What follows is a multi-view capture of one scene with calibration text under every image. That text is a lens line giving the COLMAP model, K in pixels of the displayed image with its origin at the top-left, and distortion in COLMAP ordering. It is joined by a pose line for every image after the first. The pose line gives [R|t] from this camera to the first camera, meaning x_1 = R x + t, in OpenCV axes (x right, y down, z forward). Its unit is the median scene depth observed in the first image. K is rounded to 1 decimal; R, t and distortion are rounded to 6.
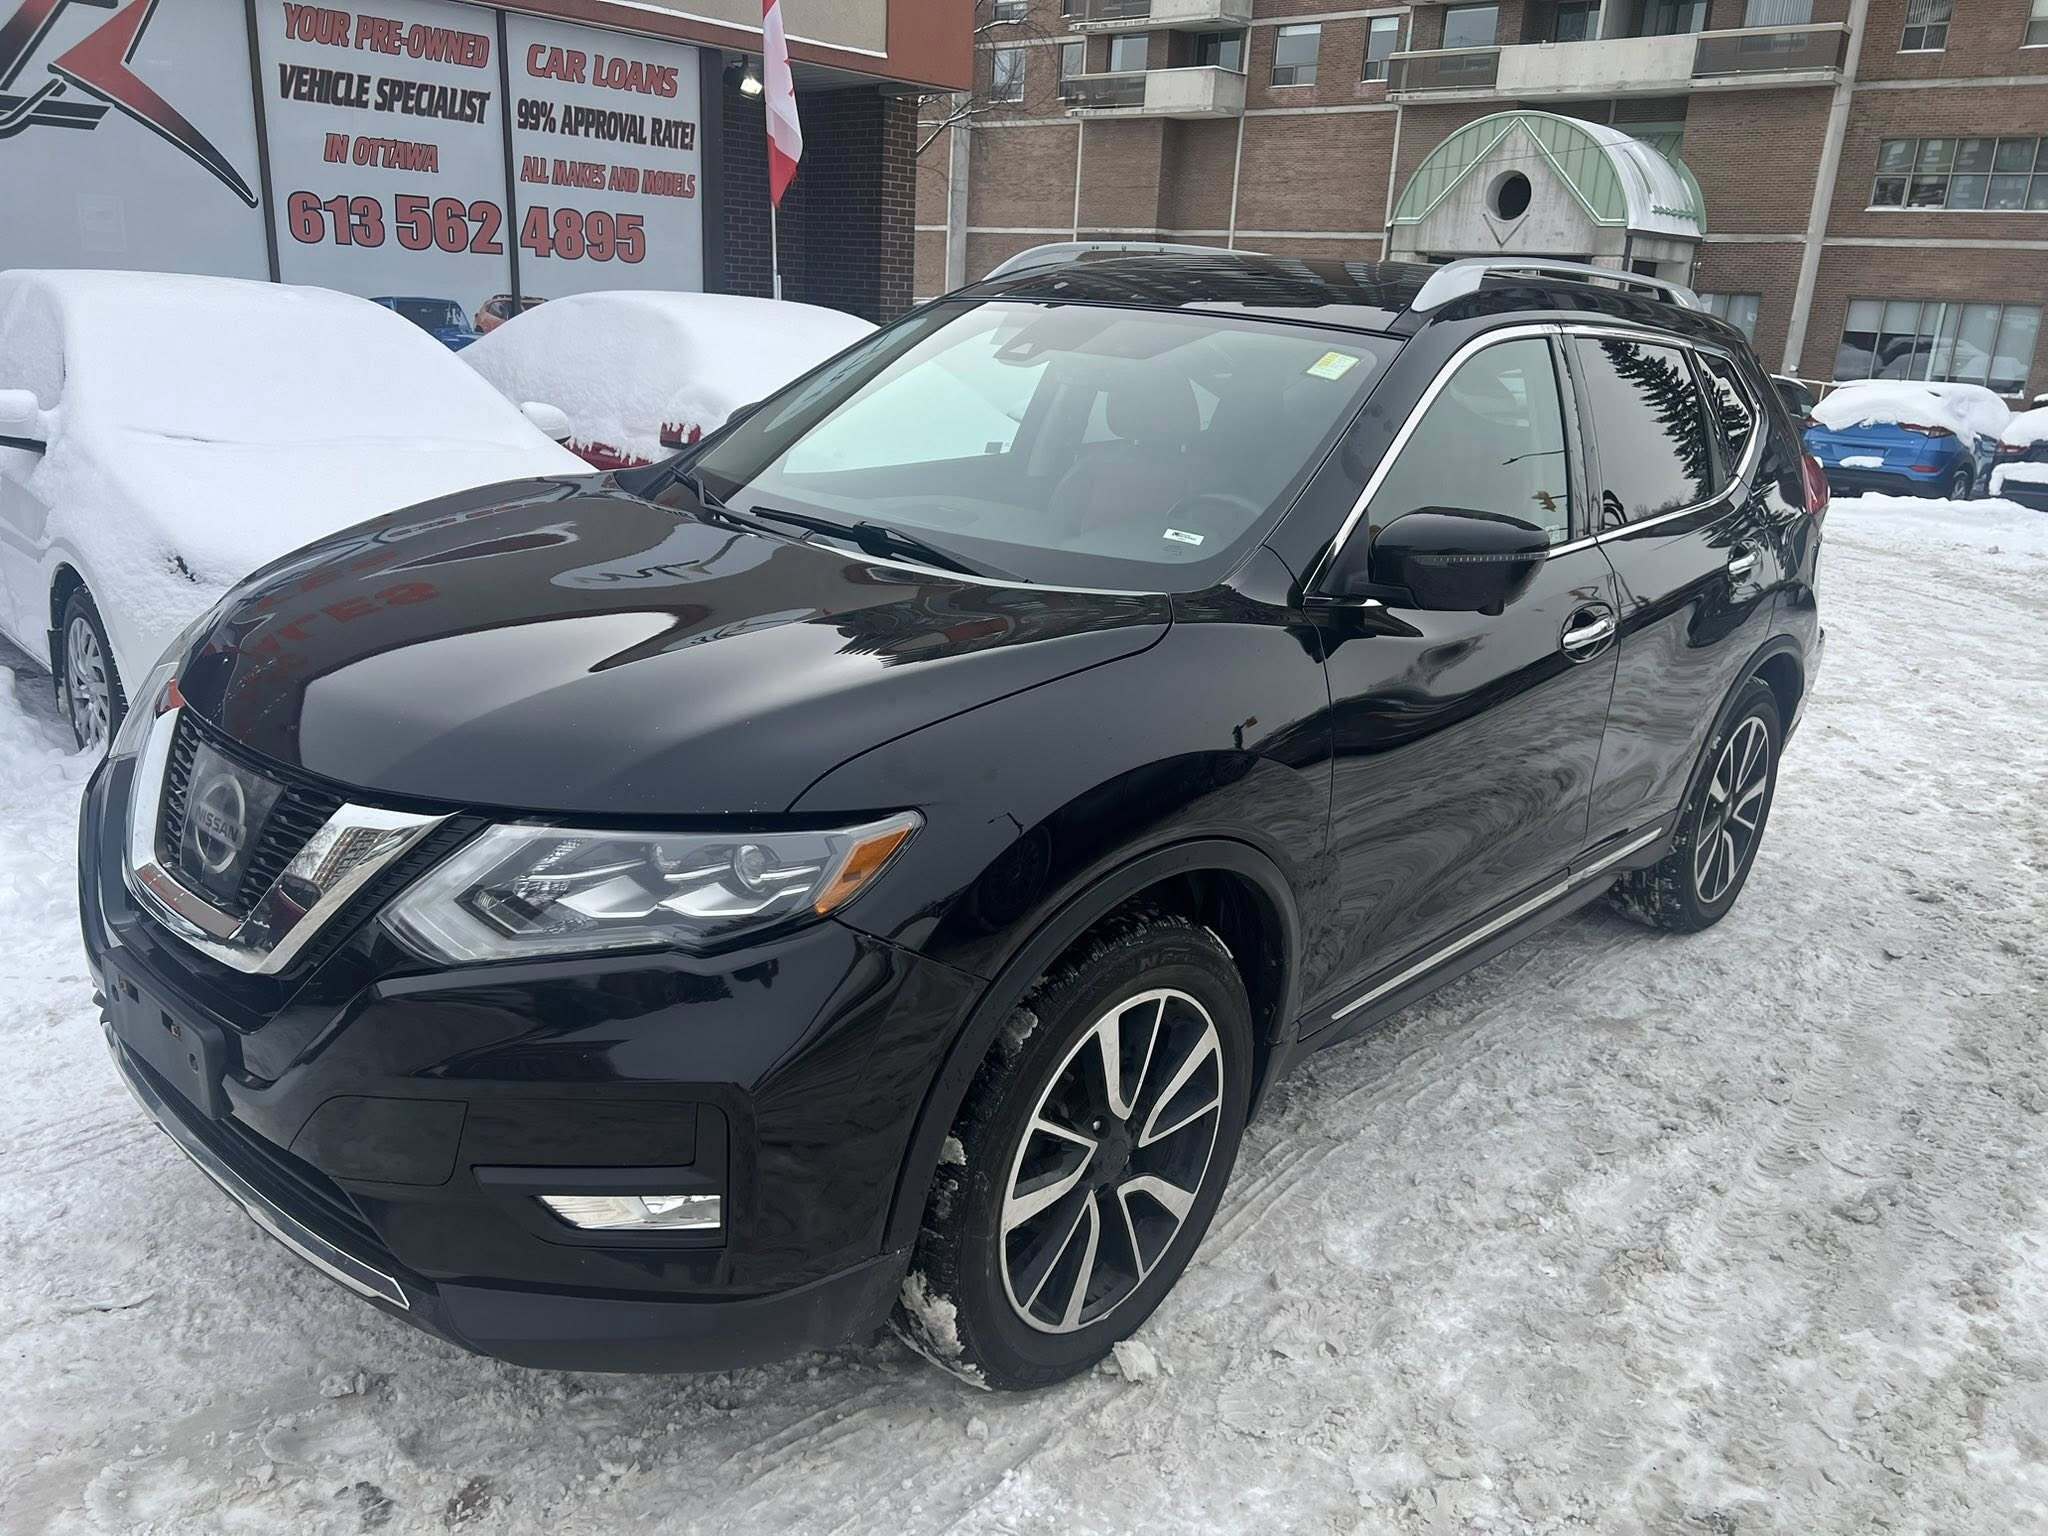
lens RADIAL K [[1534.0, 0, 1018.4], [0, 1534.0, 773.2], [0, 0, 1]] dist [0.060215, -0.068858]
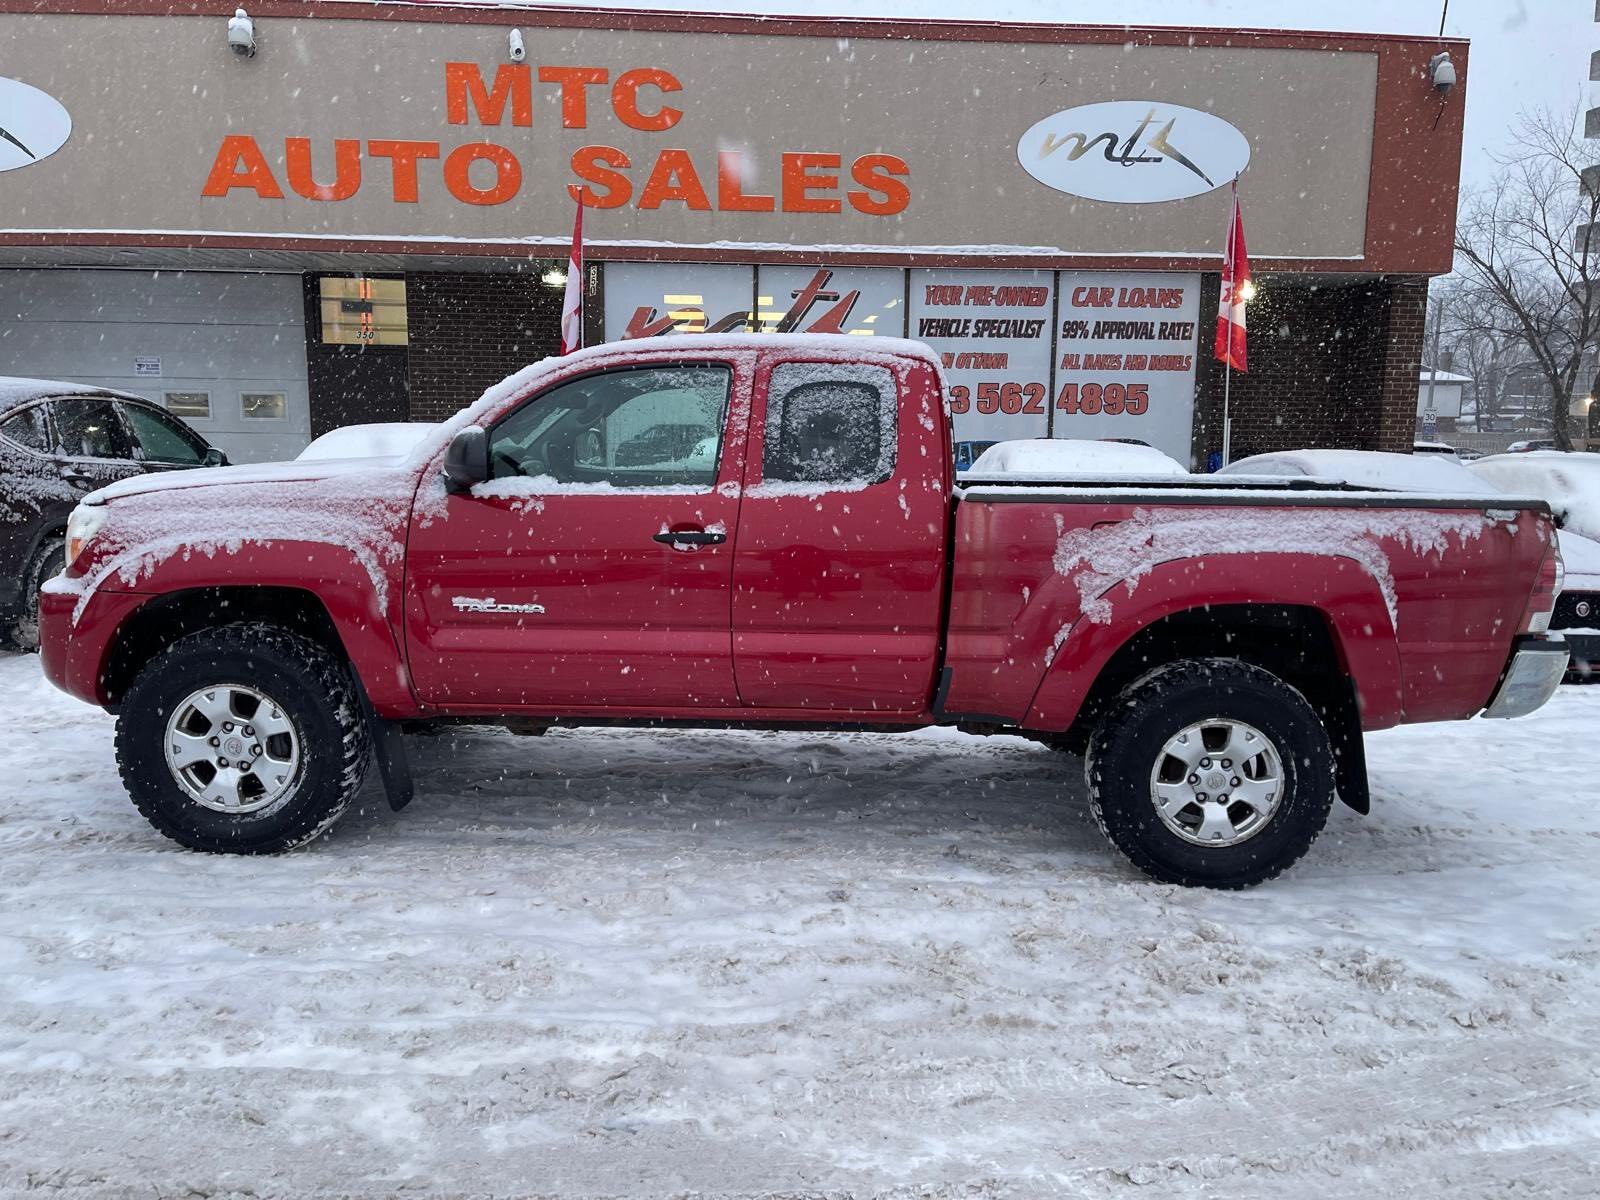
lens RADIAL K [[1212.2, 0, 800.0], [0, 1212.2, 600.0], [0, 0, 1]] dist [0.069292, -0.088261]
pose [[0.720405, 0.057320, -0.691181, 0.369677], [-0.181862, 0.977320, -0.108501, 0.038108], [0.669285, 0.203864, 0.714490, -0.035411]]
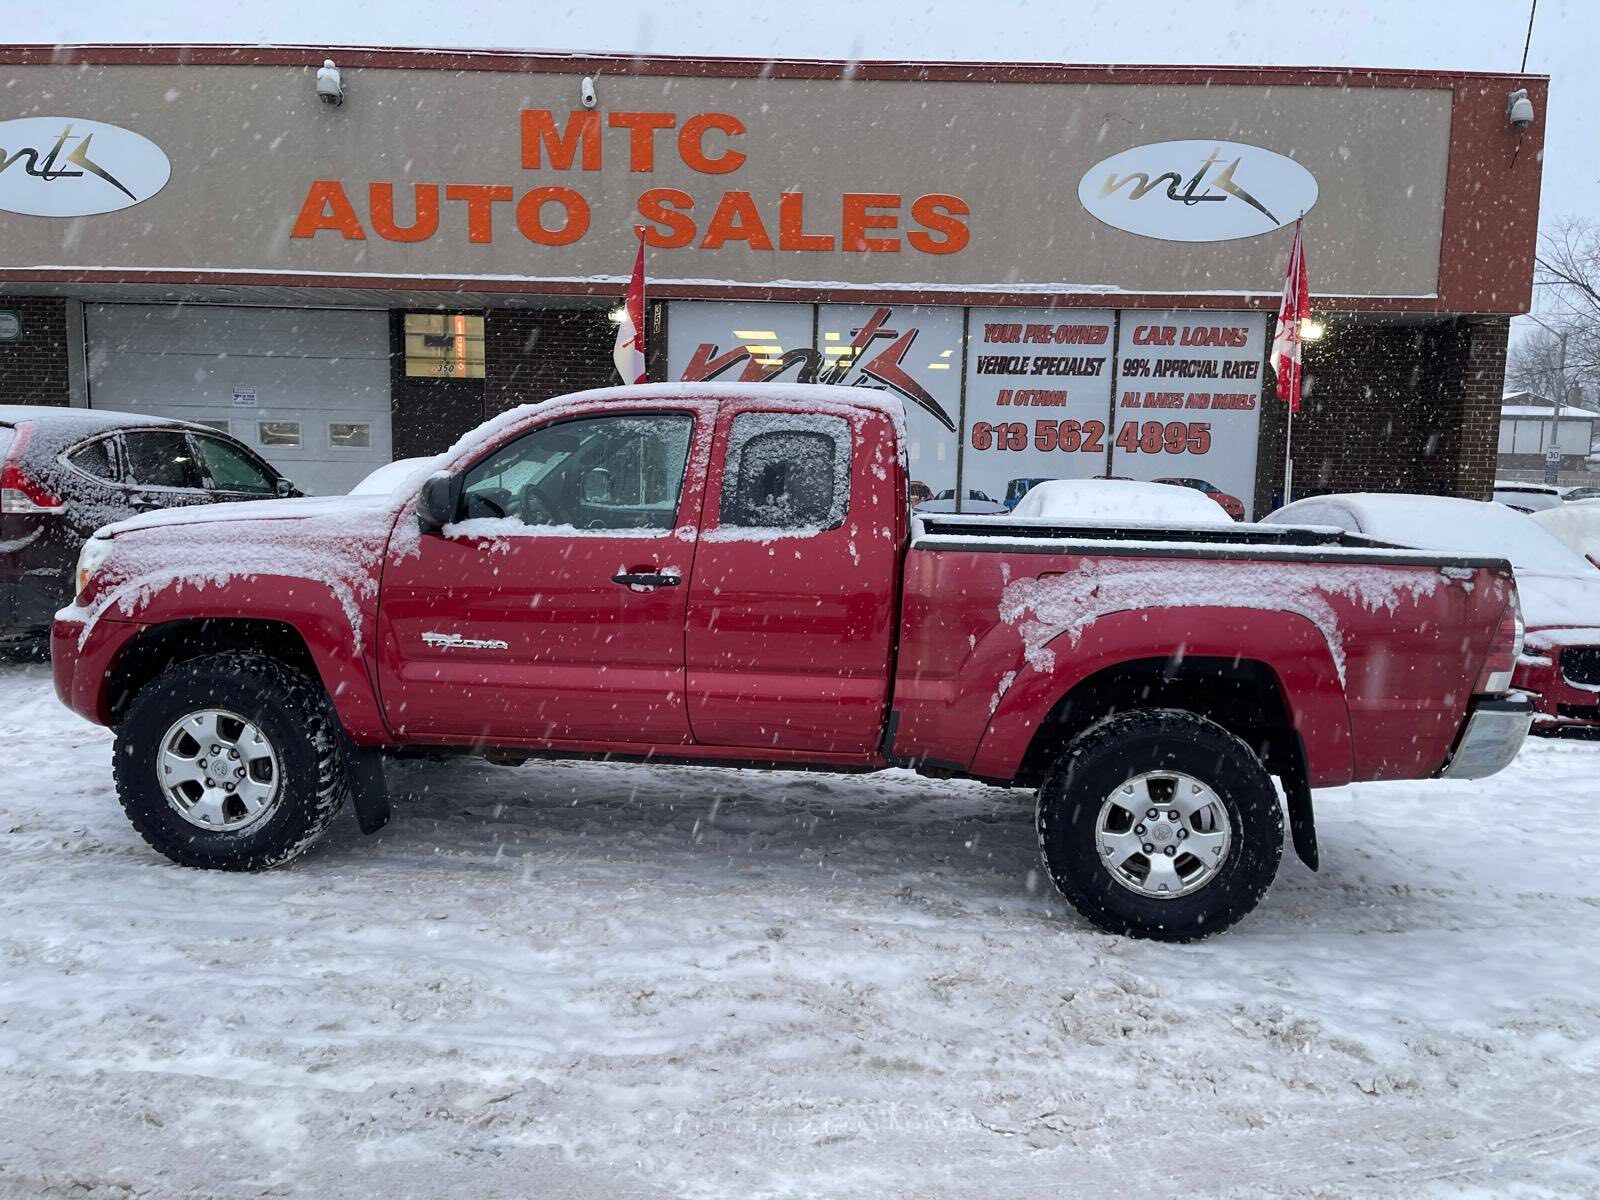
lens RADIAL K [[1211.2, 0, 810.6], [0, 1211.2, 601.2], [0, 0, 1]] dist [0.077965, -0.110474]
pose [[0.666163, 0.056215, -0.743684, 0.410440], [-0.210966, 0.970633, -0.115605, 0.025158], [0.715346, 0.233904, 0.658460, -0.010740]]
